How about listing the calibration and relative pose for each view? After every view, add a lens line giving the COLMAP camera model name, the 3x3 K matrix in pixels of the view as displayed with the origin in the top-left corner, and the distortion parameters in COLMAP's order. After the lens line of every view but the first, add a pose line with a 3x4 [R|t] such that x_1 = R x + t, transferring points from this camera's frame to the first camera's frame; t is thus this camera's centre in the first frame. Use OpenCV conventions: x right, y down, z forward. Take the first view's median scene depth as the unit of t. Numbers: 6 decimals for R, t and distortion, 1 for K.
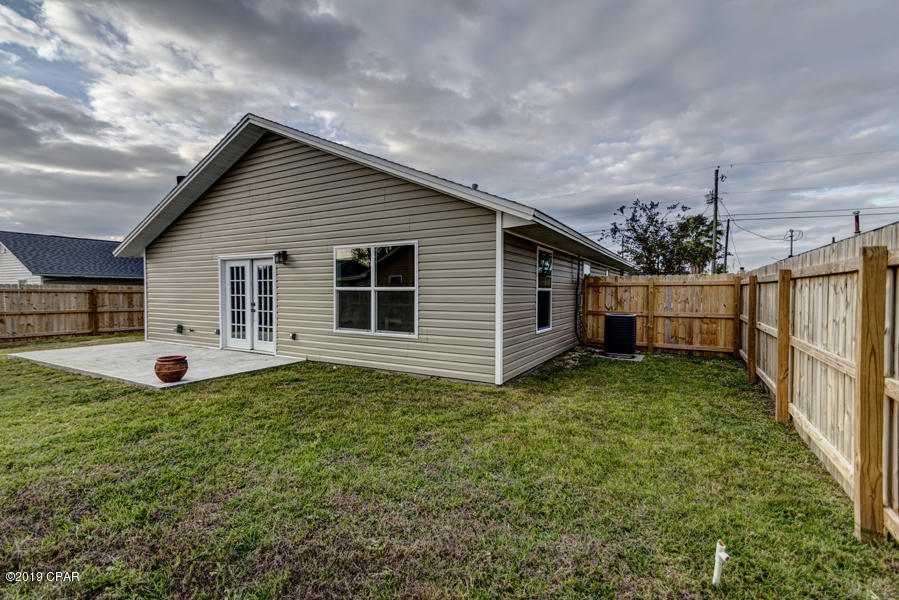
lens RADIAL K [[399.1, 0, 449.5], [0, 399.1, 300.0], [0, 0, 1]] dist [0.039184, -0.000087]
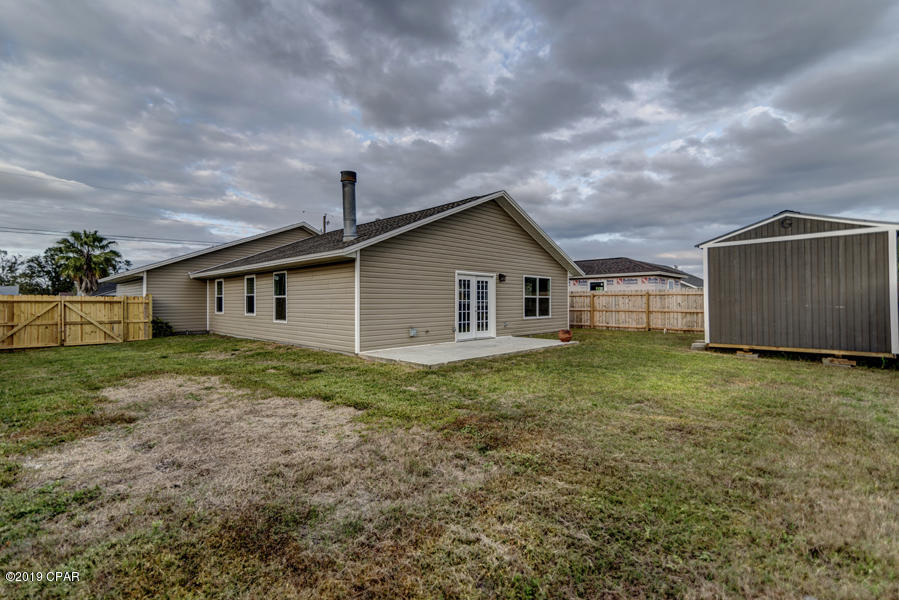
lens RADIAL K [[399.1, 0, 449.5], [0, 399.1, 300.0], [0, 0, 1]] dist [0.039184, -0.000087]
pose [[0.239554, -0.000766, 0.970883, -1.931607], [0.020055, 0.999790, -0.004159, -0.009842], [-0.970676, 0.020468, 0.239520, 0.759953]]
